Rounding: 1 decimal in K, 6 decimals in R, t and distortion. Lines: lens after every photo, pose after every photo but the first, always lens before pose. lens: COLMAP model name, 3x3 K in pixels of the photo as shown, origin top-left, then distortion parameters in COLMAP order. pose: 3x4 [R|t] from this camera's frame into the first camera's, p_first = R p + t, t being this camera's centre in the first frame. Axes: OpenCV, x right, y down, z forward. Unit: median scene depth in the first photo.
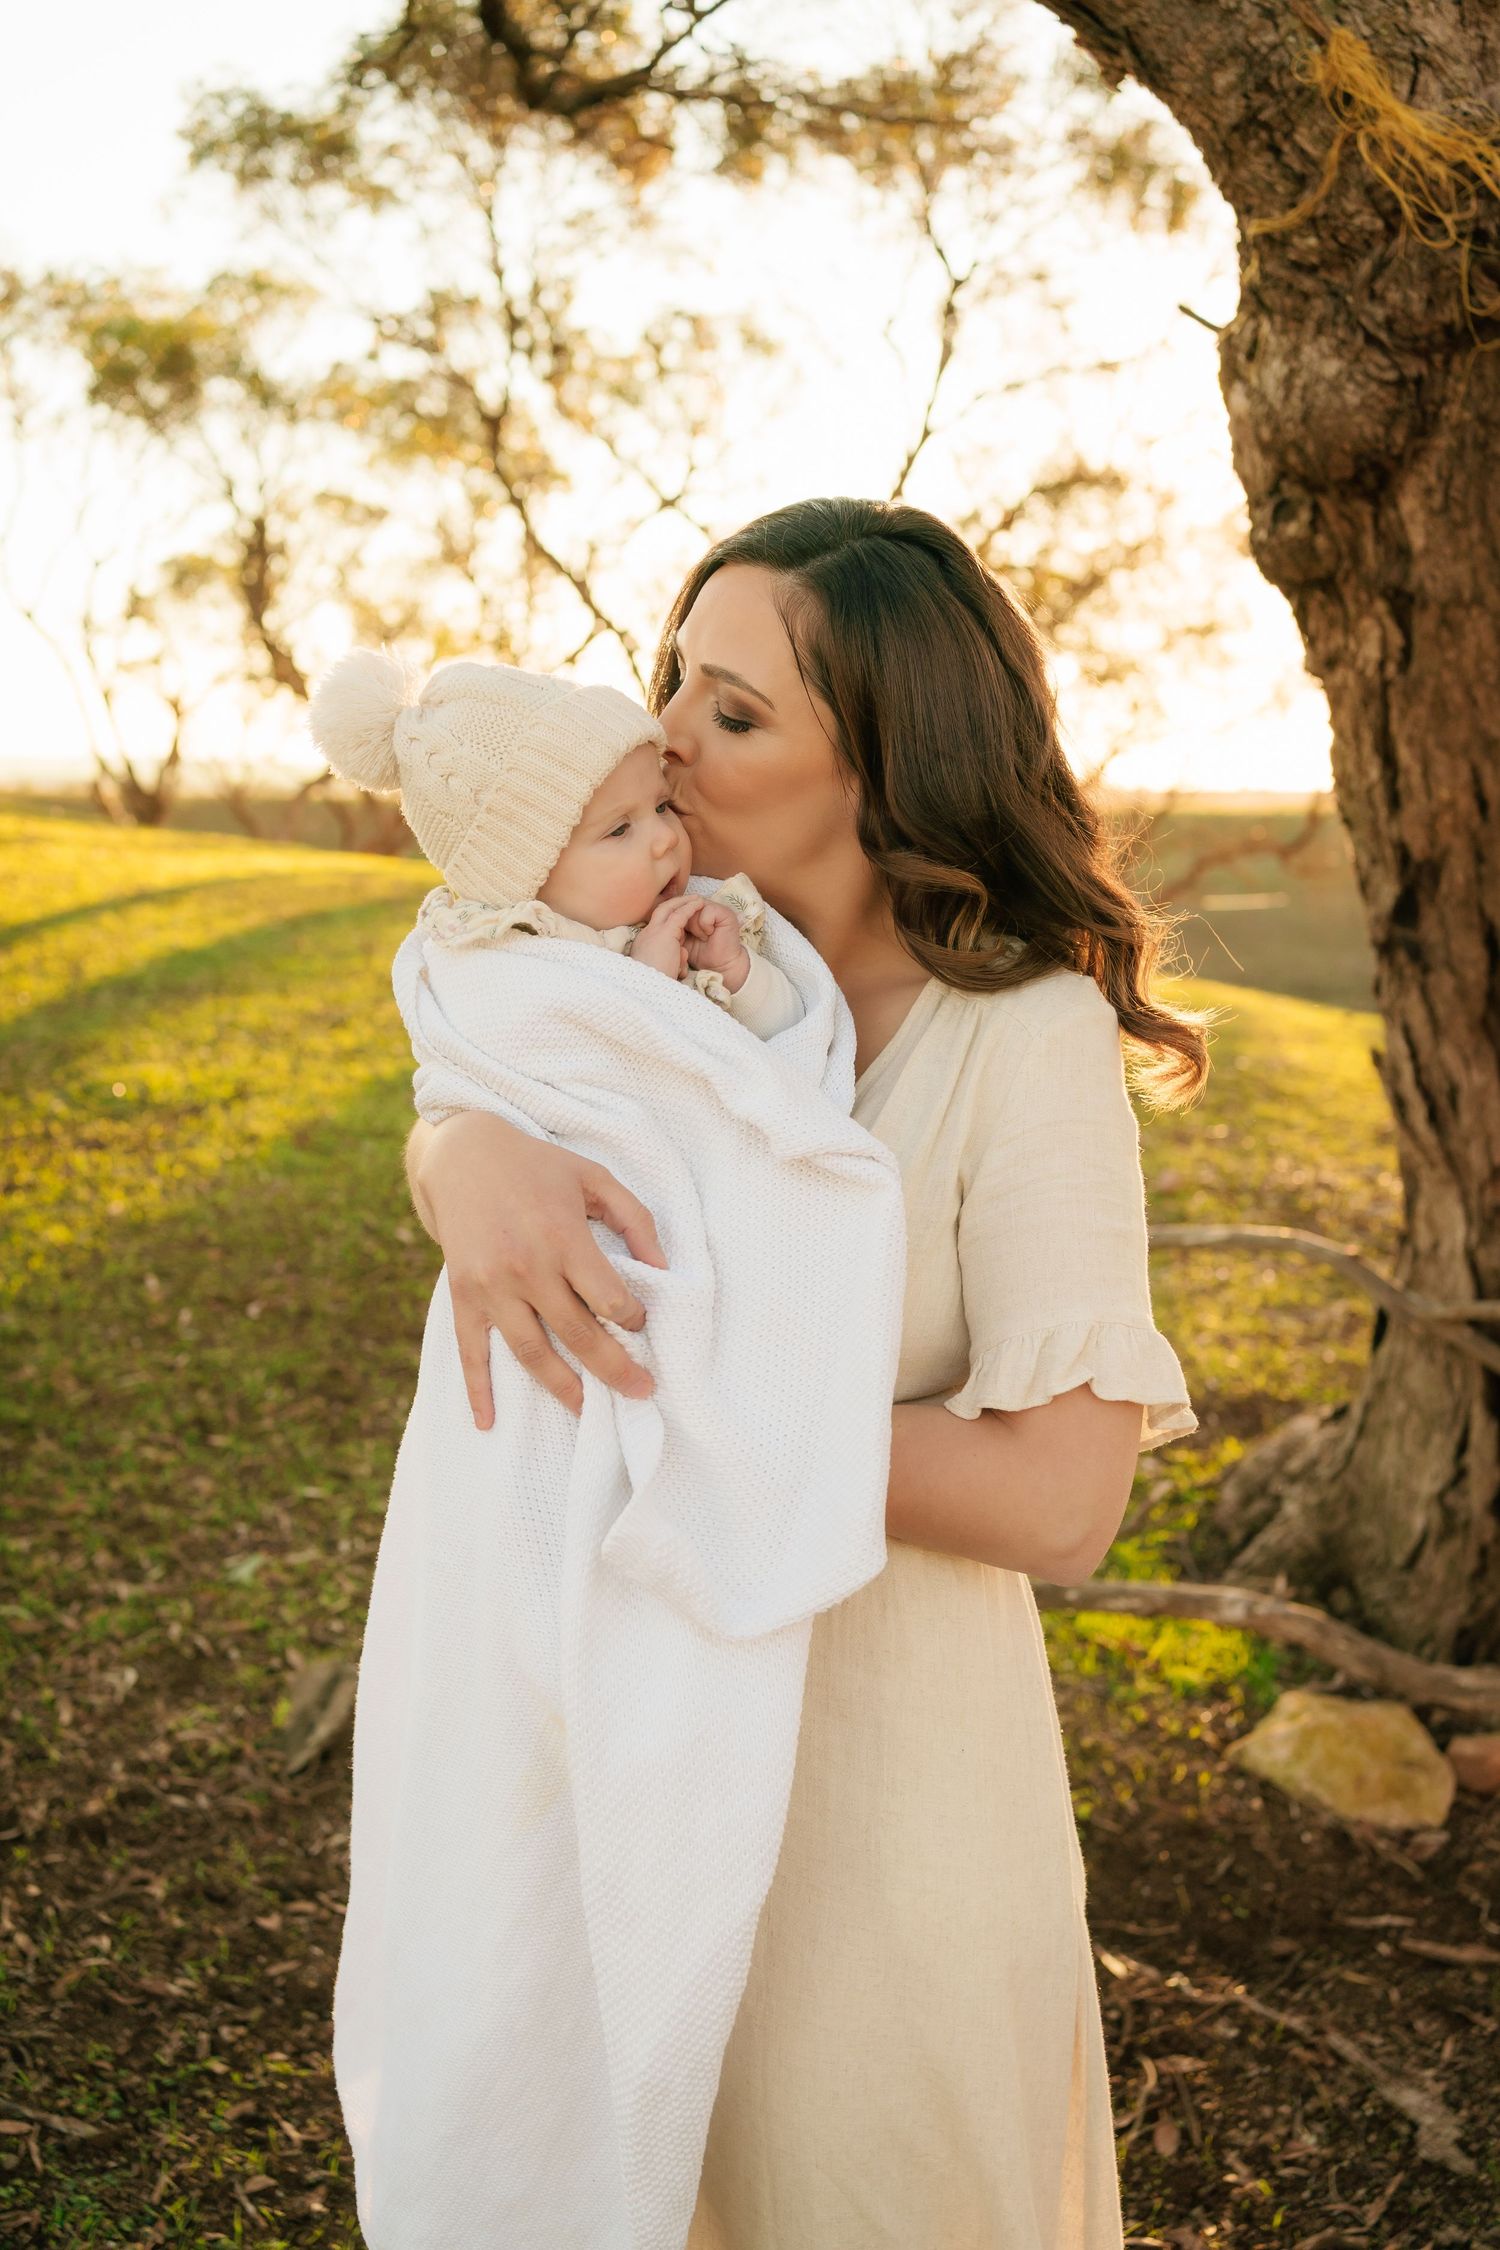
lens RADIAL K [[2345.0, 0, 777.4], [0, 2345.0, 1115.0], [0, 0, 1]] dist [0.007774, 0.008553]
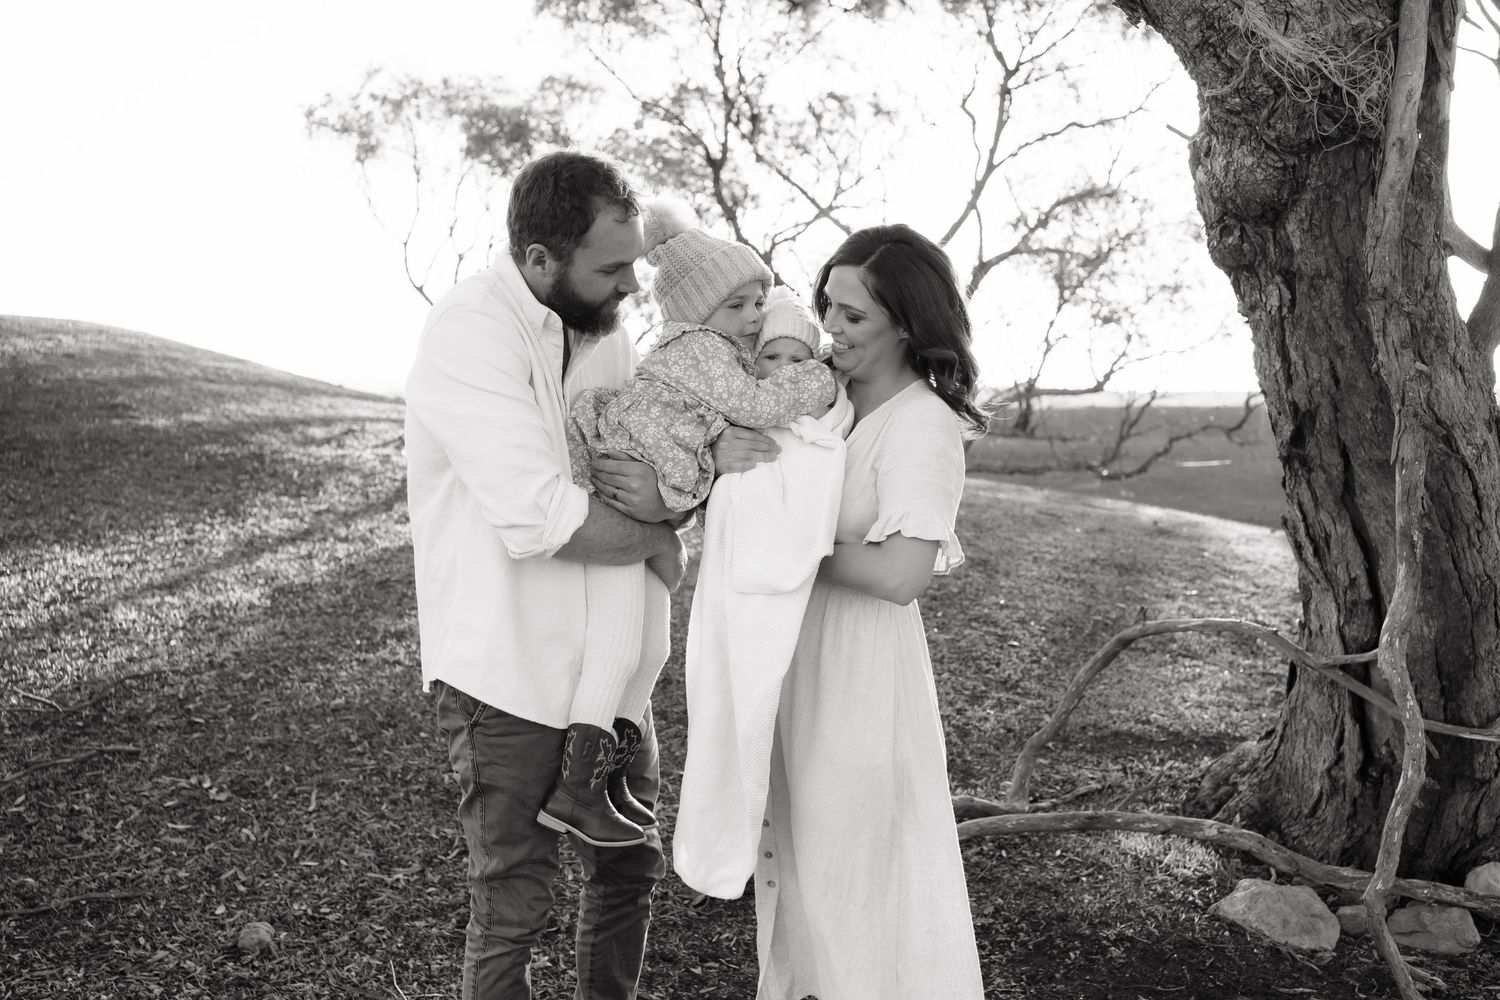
lens RADIAL K [[1563.3, 0, 760.1], [0, 1563.3, 471.5], [0, 0, 1]] dist [0.007774, 0.008553]
pose [[0.996812, -0.003740, -0.079704, -0.053002], [-0.003372, 0.996033, -0.088916, 0.045986], [0.079720, 0.088902, 0.992845, -0.240070]]
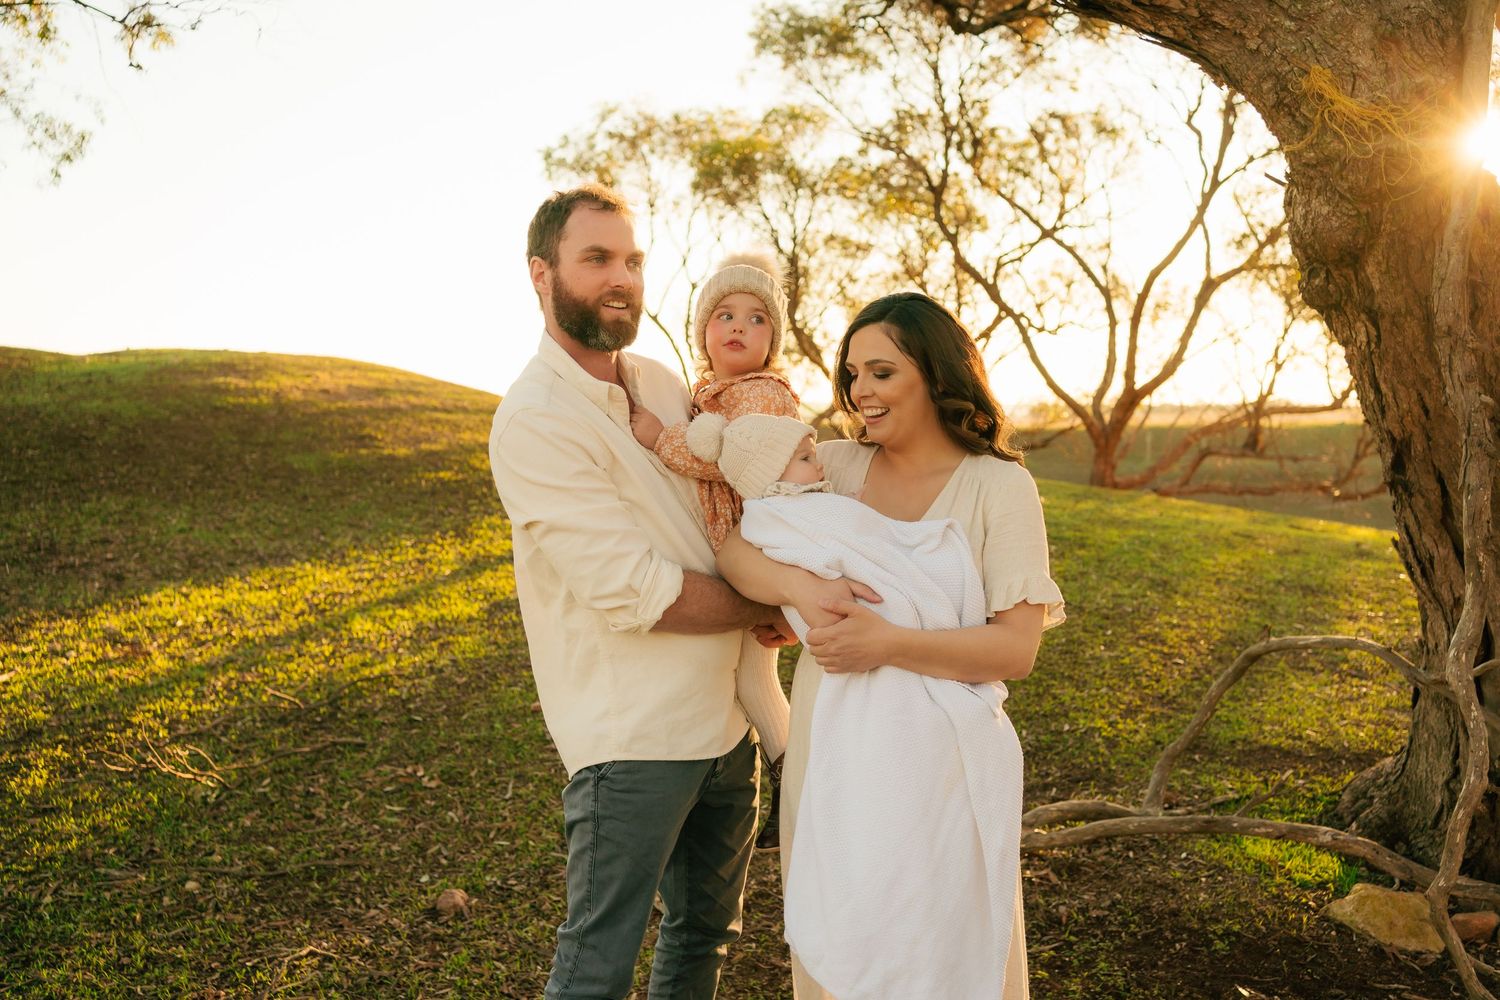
lens RADIAL K [[1563.3, 0, 760.1], [0, 1563.3, 471.5], [0, 0, 1]] dist [0.007774, 0.008553]
pose [[0.973211, -0.010752, -0.229661, 0.044932], [-0.012868, 0.994793, -0.101101, 0.052458], [0.229552, 0.101347, 0.968005, -0.356917]]
